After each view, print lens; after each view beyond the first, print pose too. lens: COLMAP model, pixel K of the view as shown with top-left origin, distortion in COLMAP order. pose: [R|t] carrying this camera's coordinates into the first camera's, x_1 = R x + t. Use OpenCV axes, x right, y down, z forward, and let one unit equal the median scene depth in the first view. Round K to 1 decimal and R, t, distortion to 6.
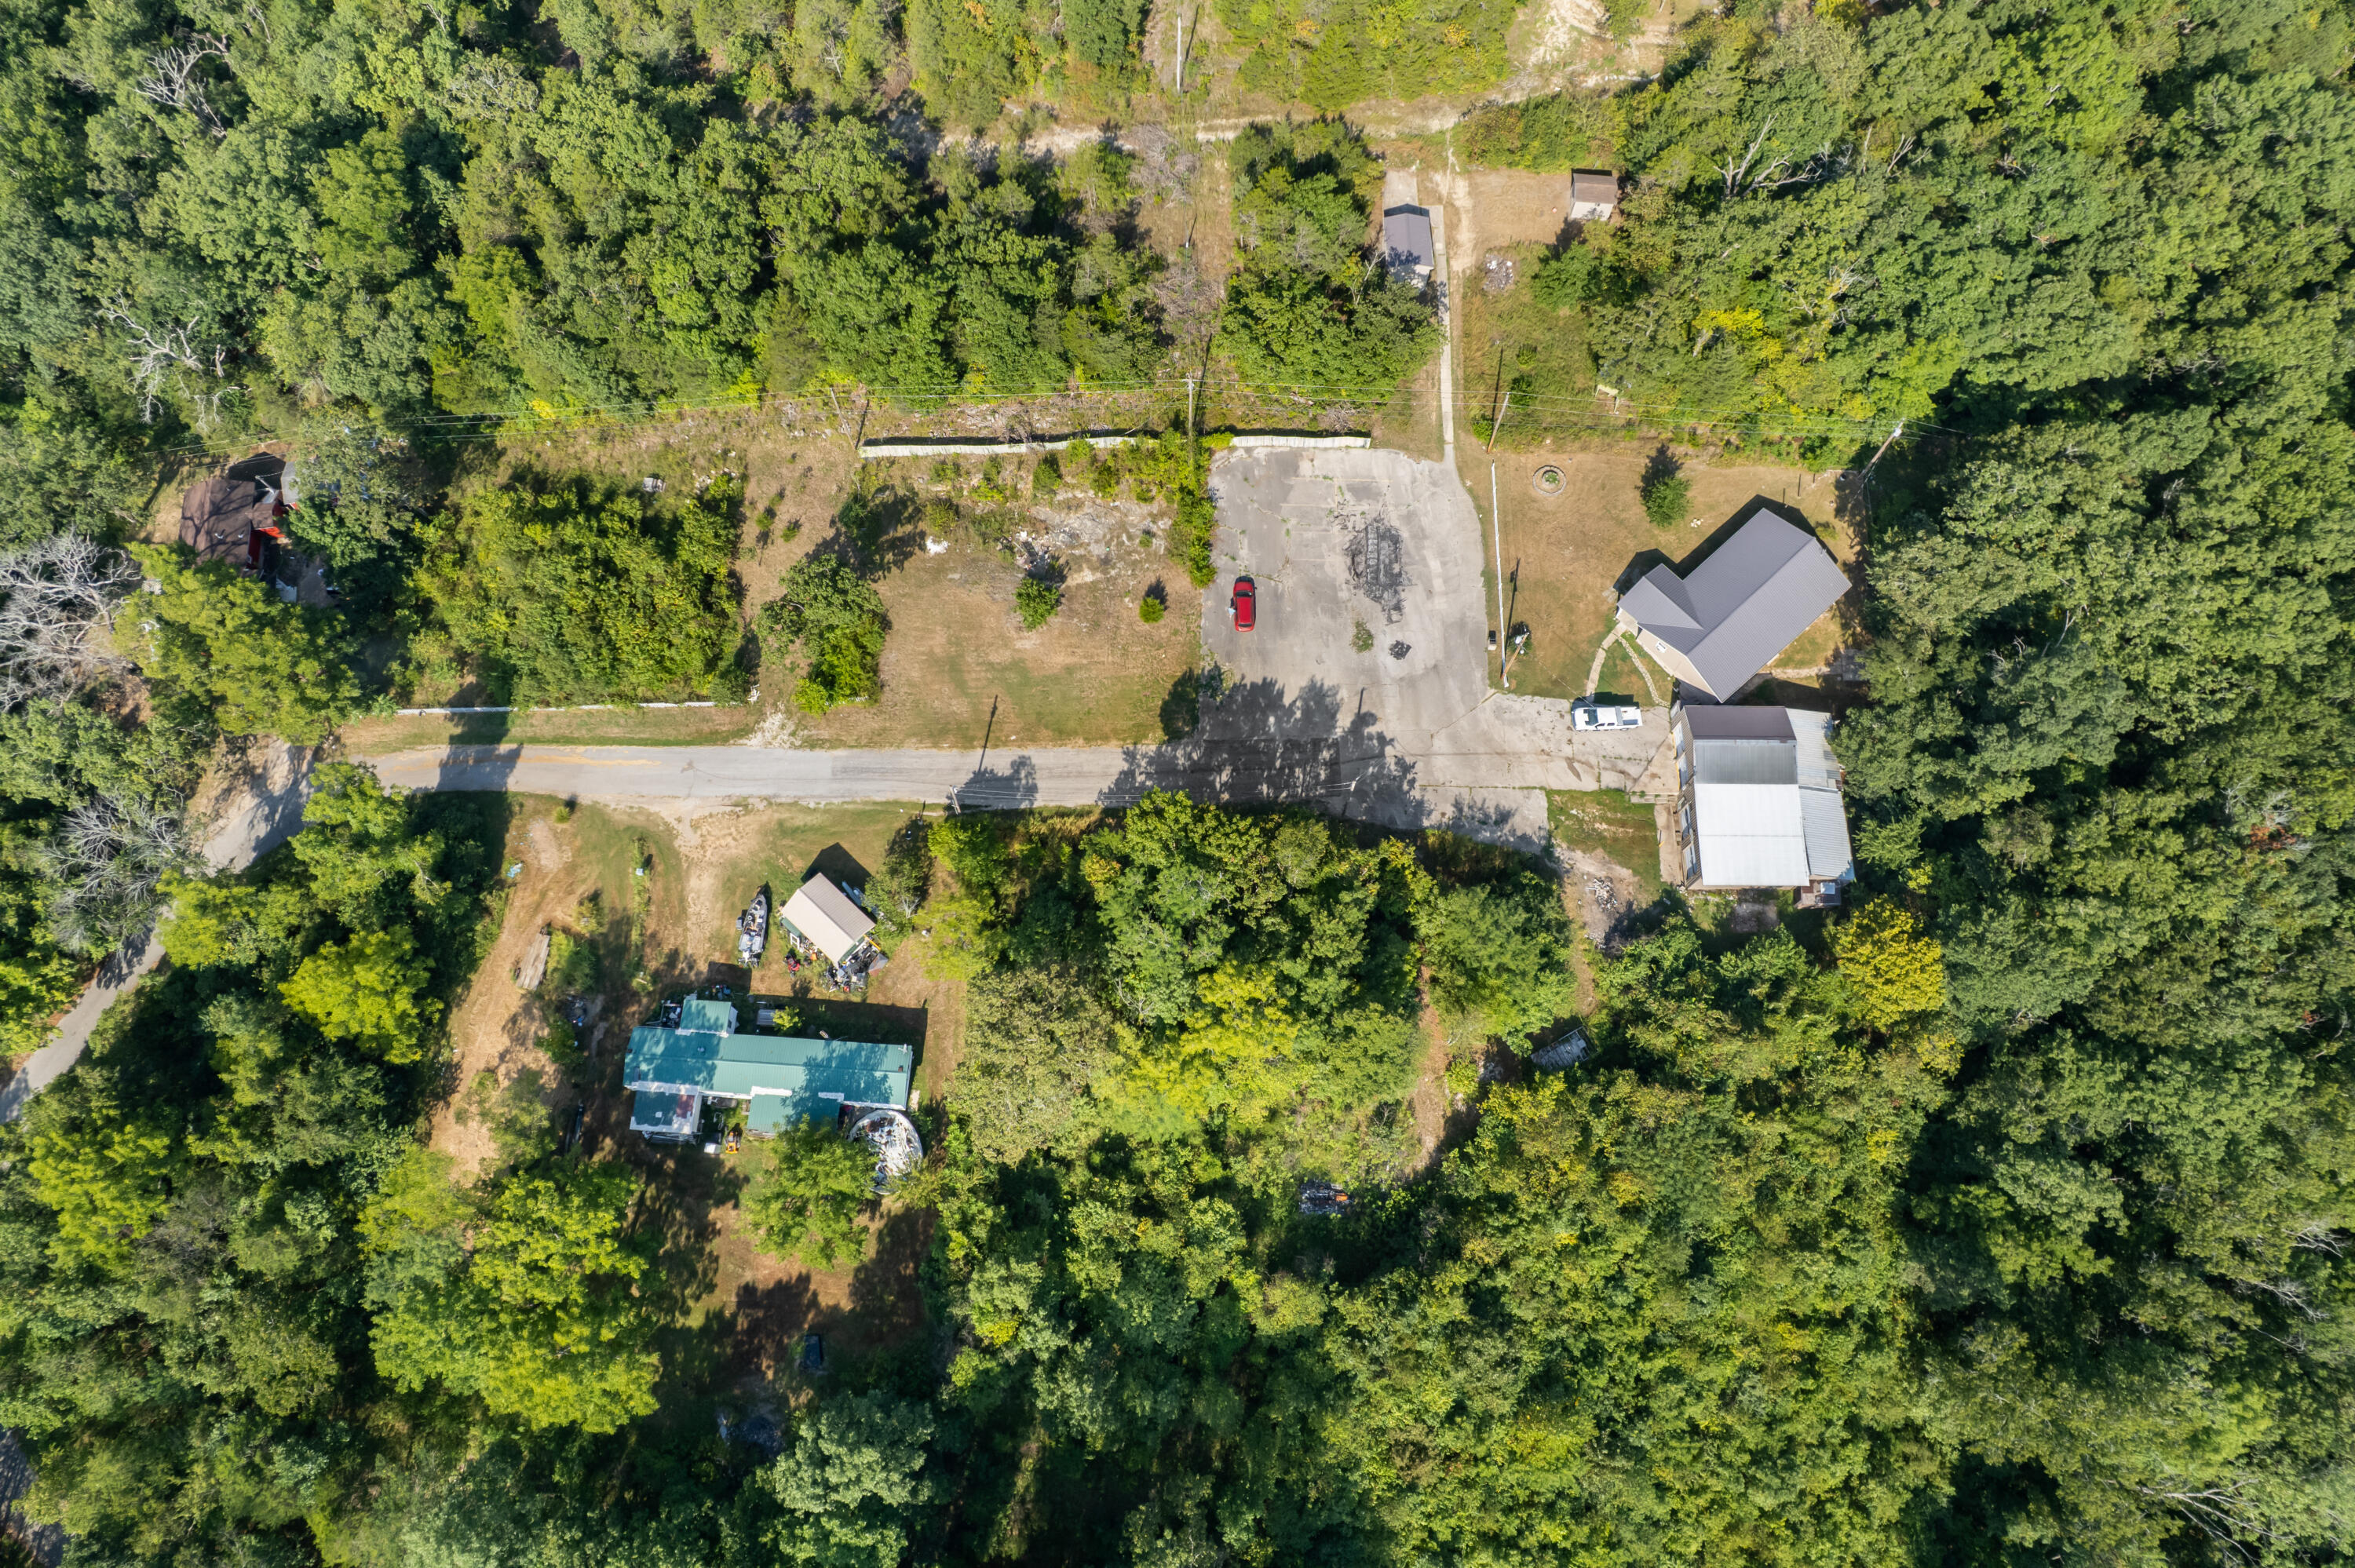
lens RADIAL K [[1504.1, 0, 1166.7], [0, 1504.1, 784.7], [0, 0, 1]] dist [-0.078340, 0.075178]
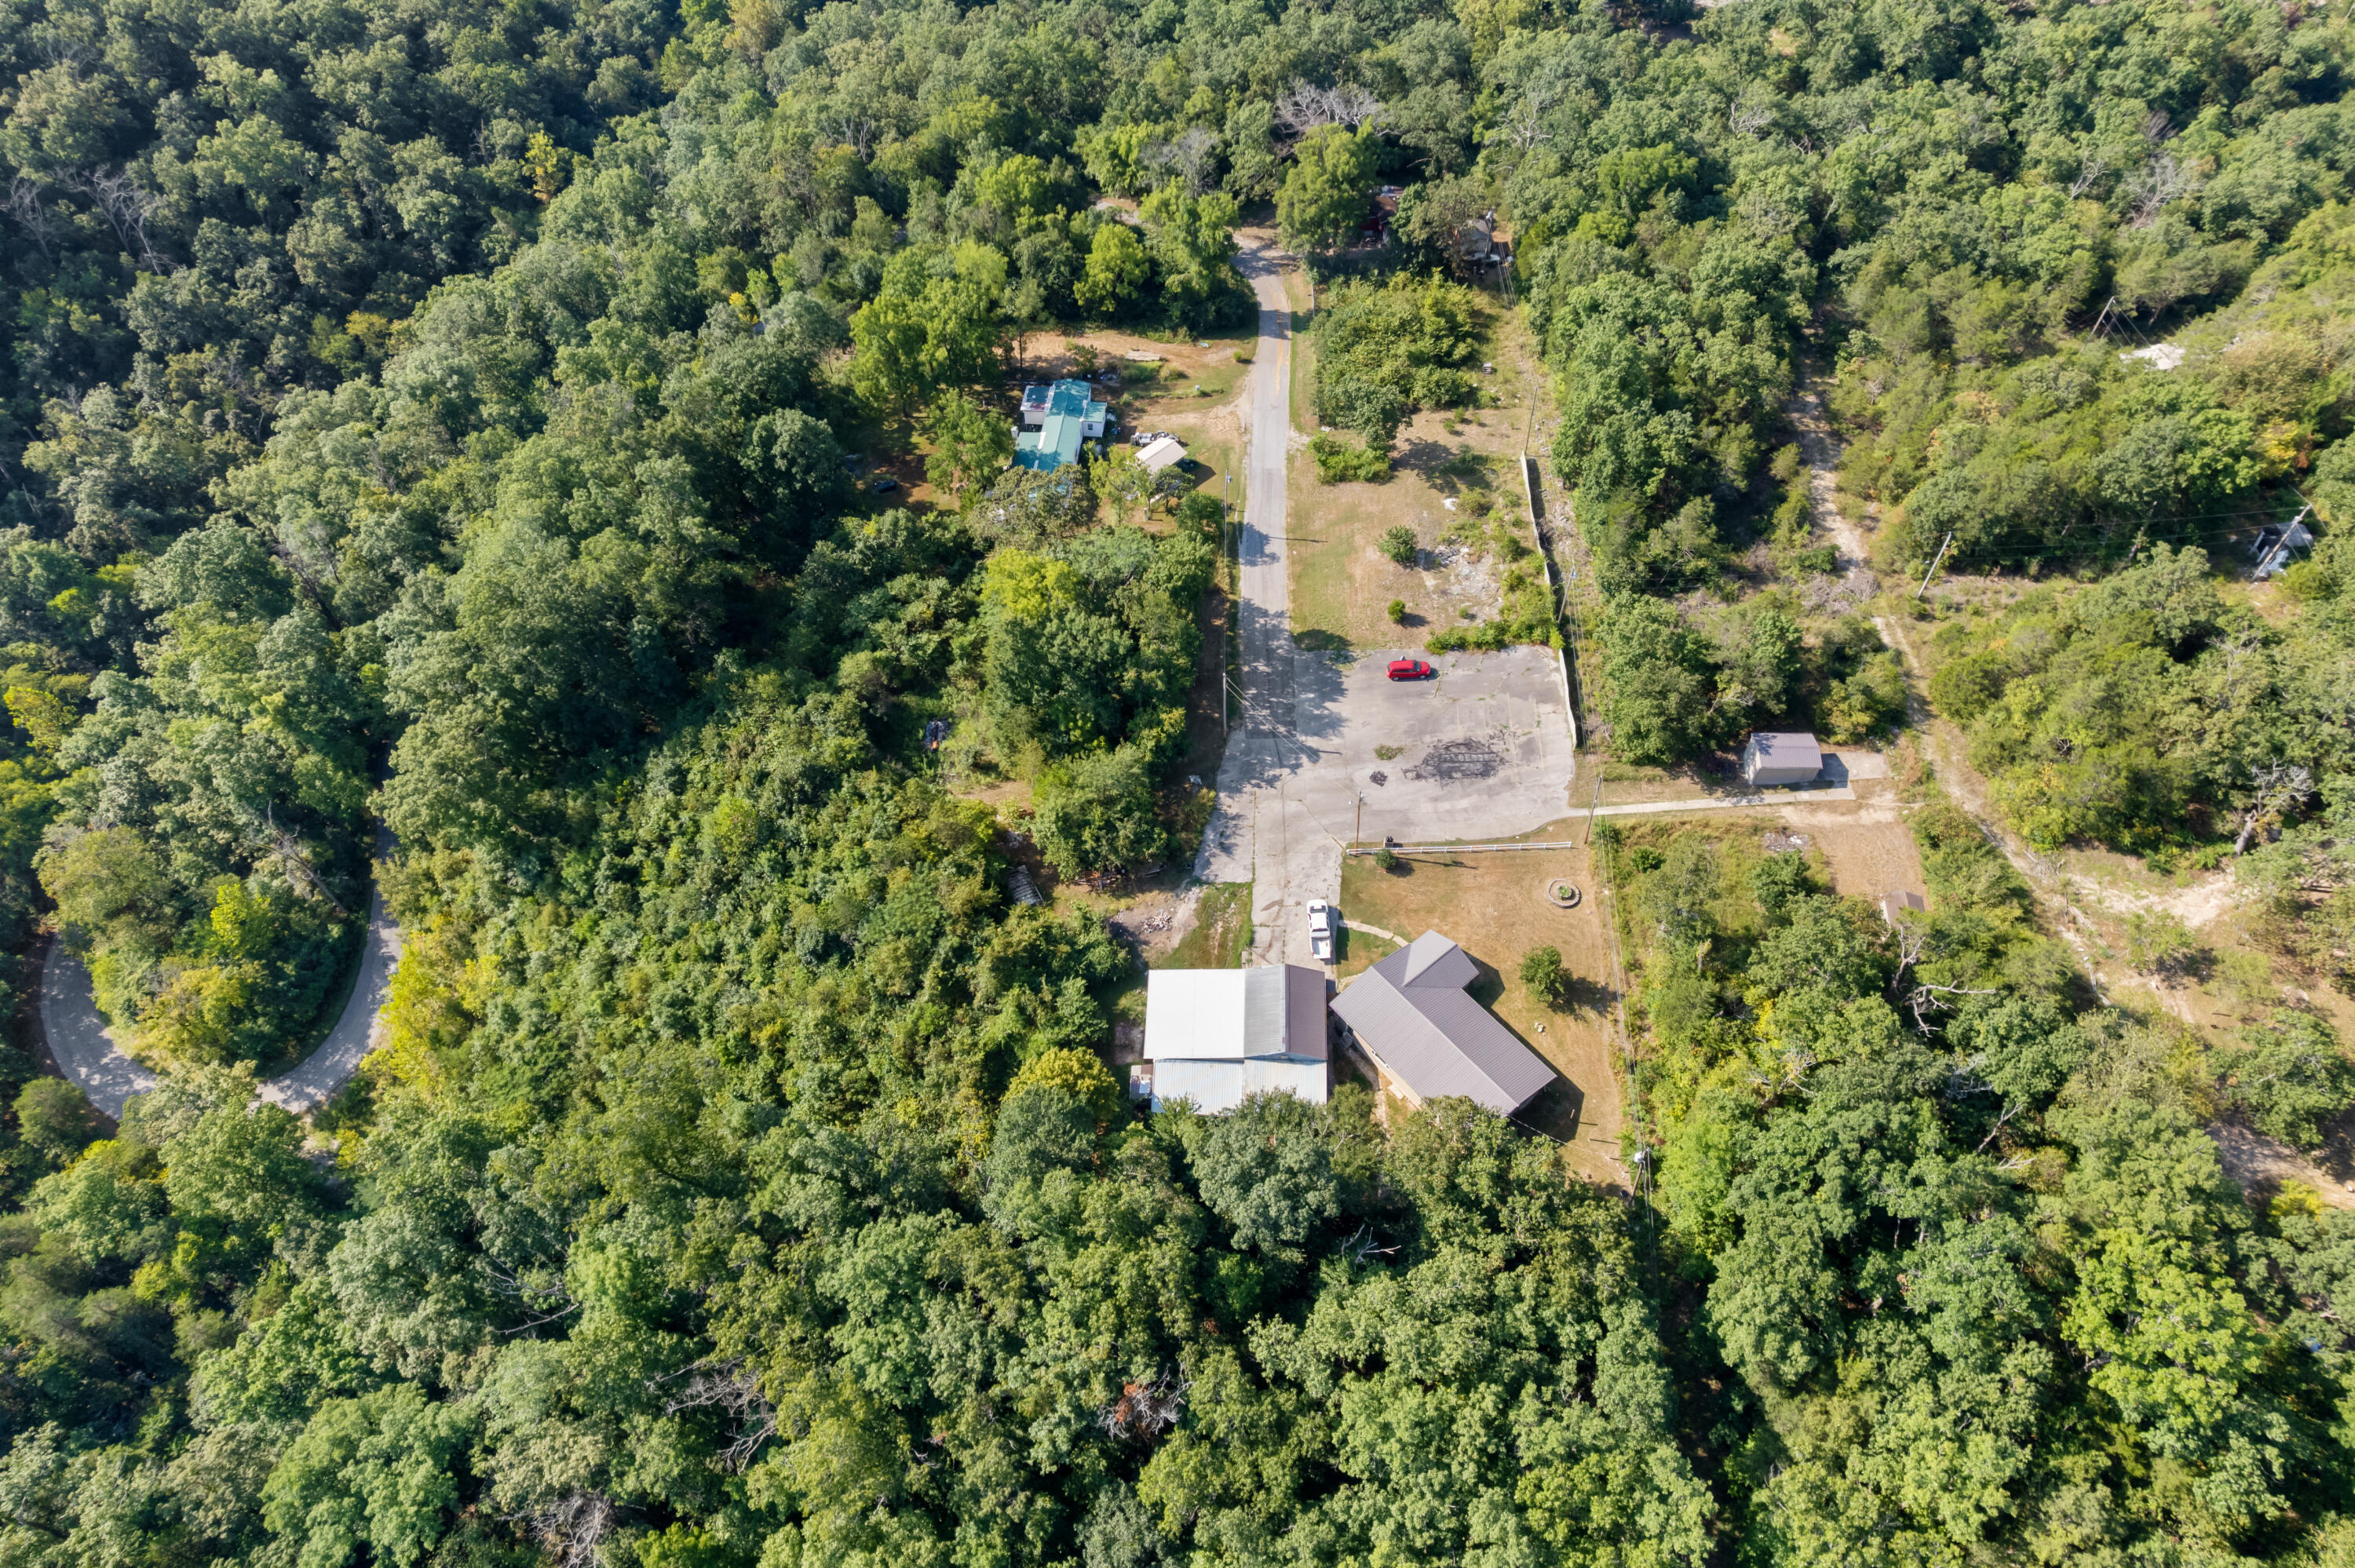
lens RADIAL K [[1504.1, 0, 1166.7], [0, 1504.1, 784.7], [0, 0, 1]] dist [-0.078340, 0.075178]
pose [[-0.036507, 0.789057, -0.613234, 0.885339], [-0.926643, 0.203028, 0.316404, -0.307778], [0.374164, 0.579800, 0.723763, 0.114413]]
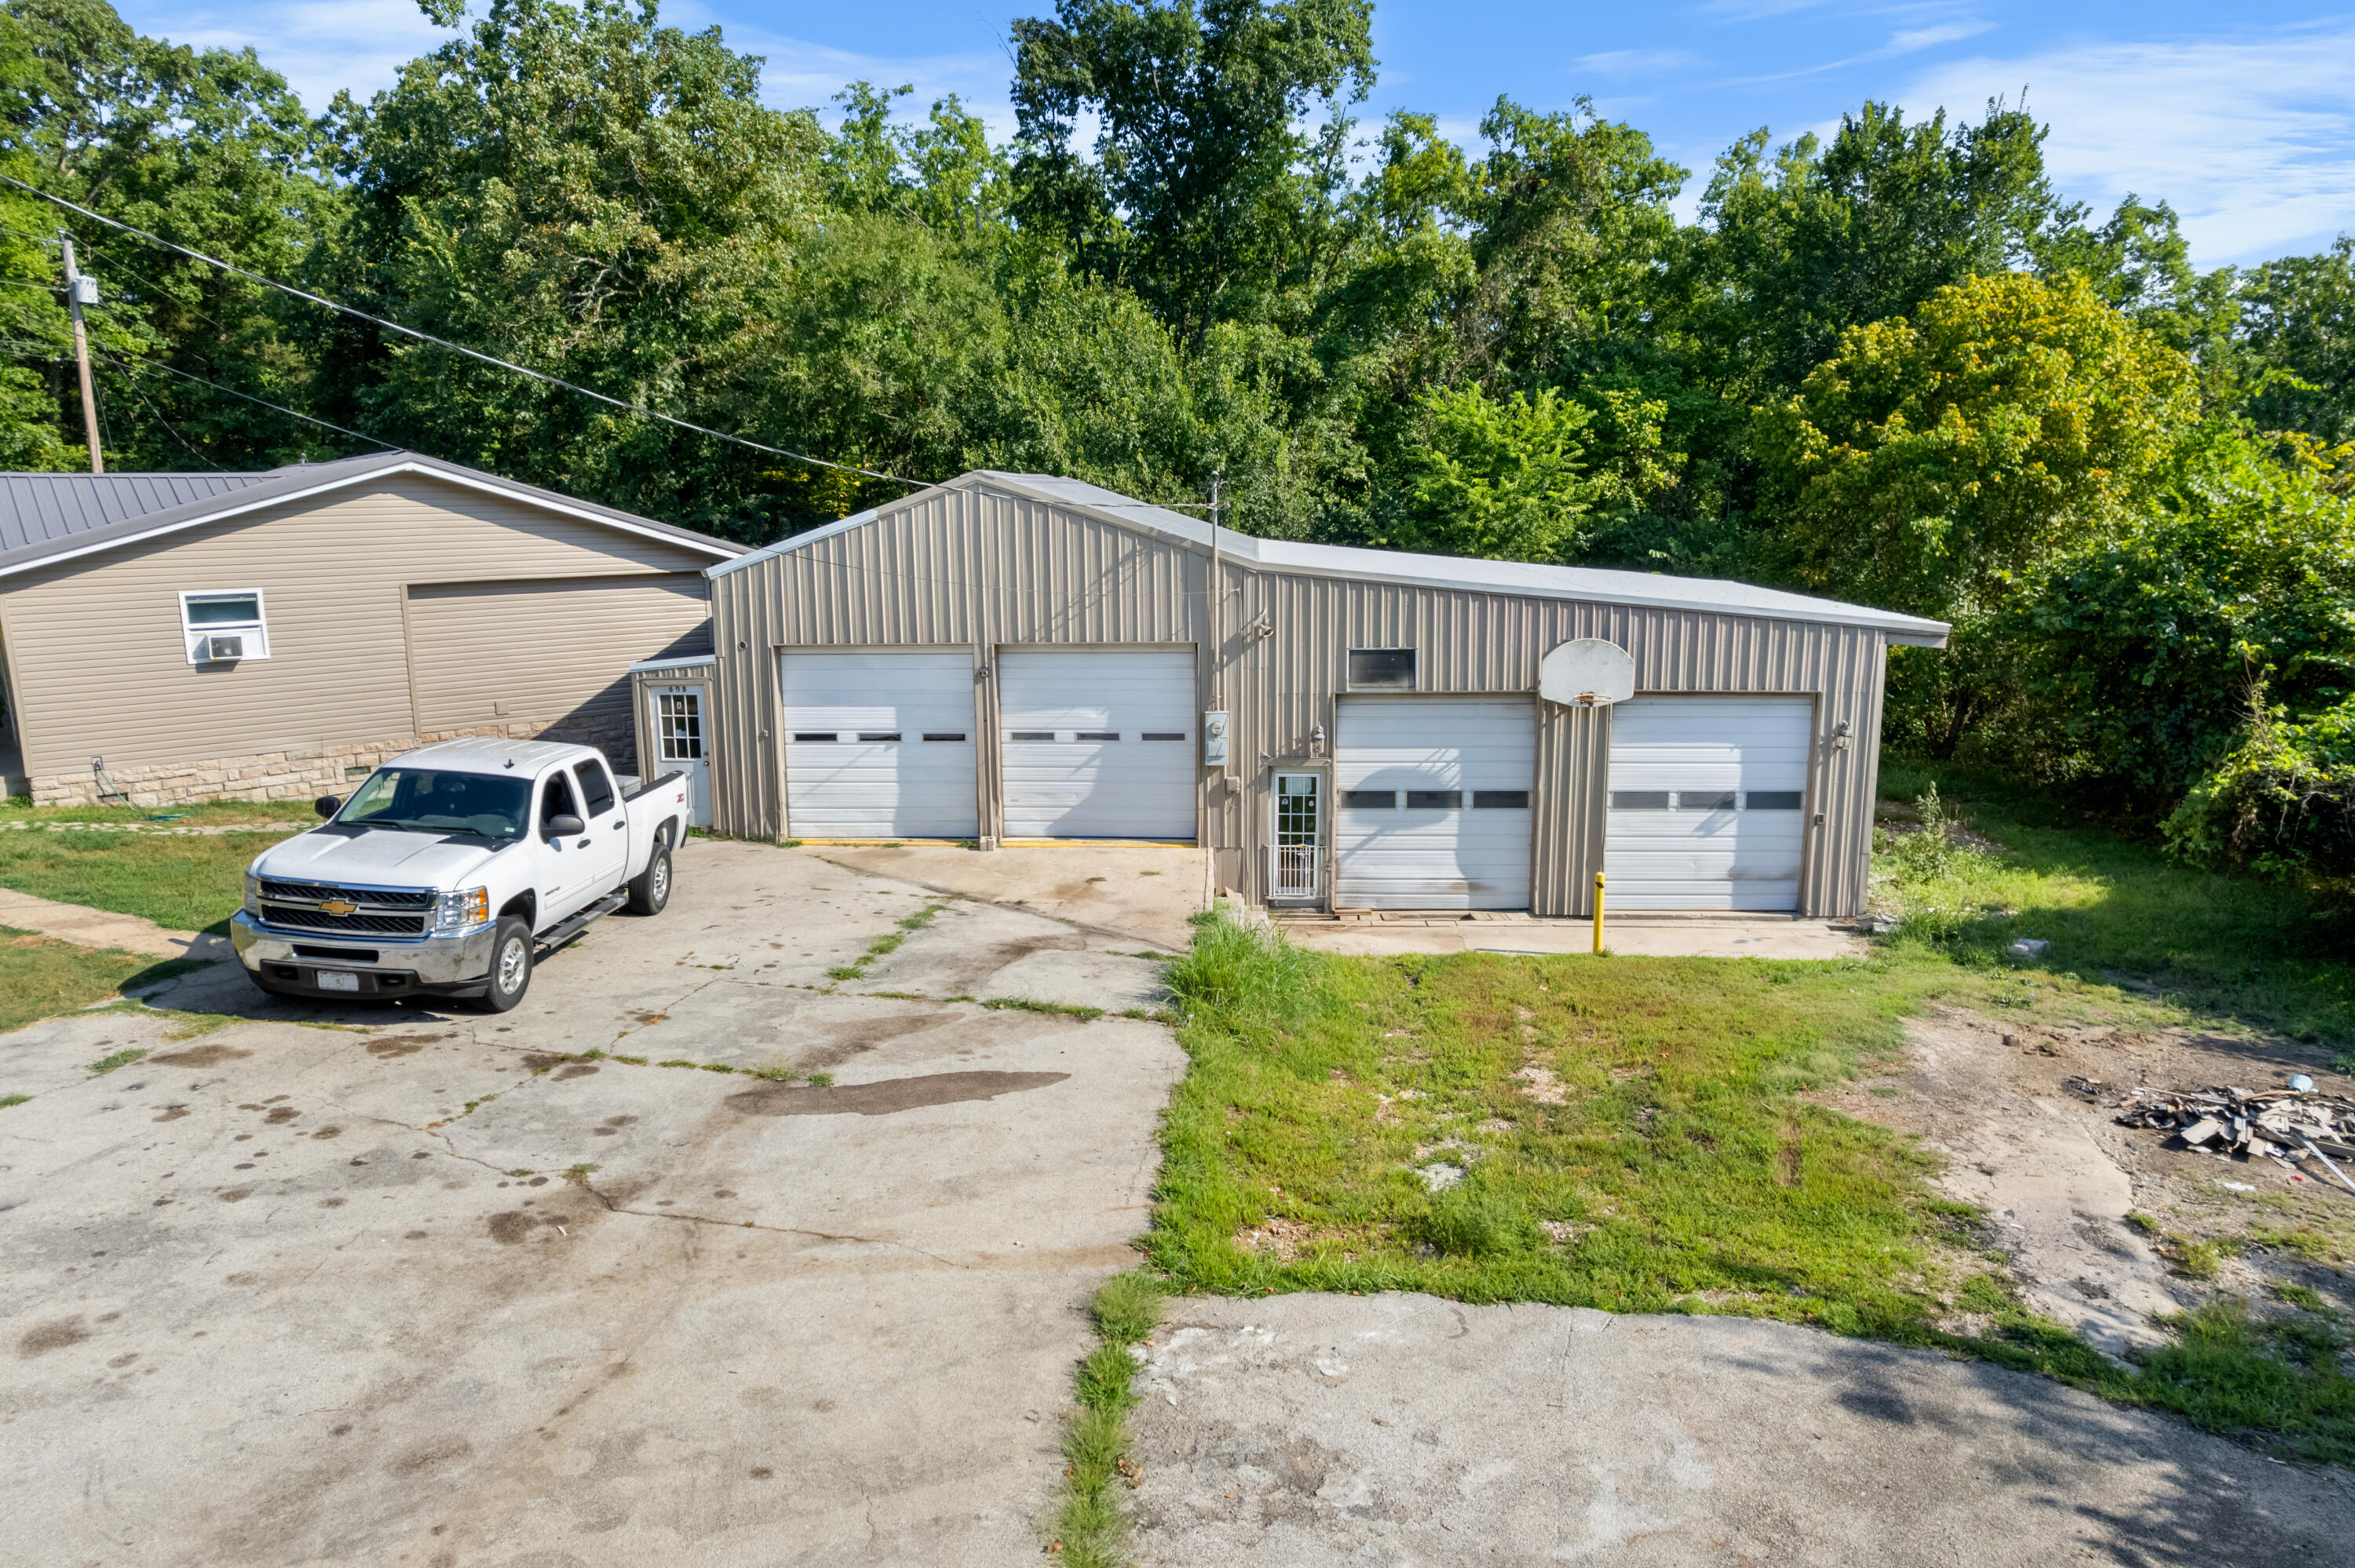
lens RADIAL K [[1504.1, 0, 1166.7], [0, 1504.1, 784.7], [0, 0, 1]] dist [-0.078340, 0.075178]
pose [[0.051635, -0.183978, 0.981573, 0.194576], [0.931335, 0.363659, 0.019169, -0.004834], [-0.360485, 0.913184, 0.190123, 0.963183]]
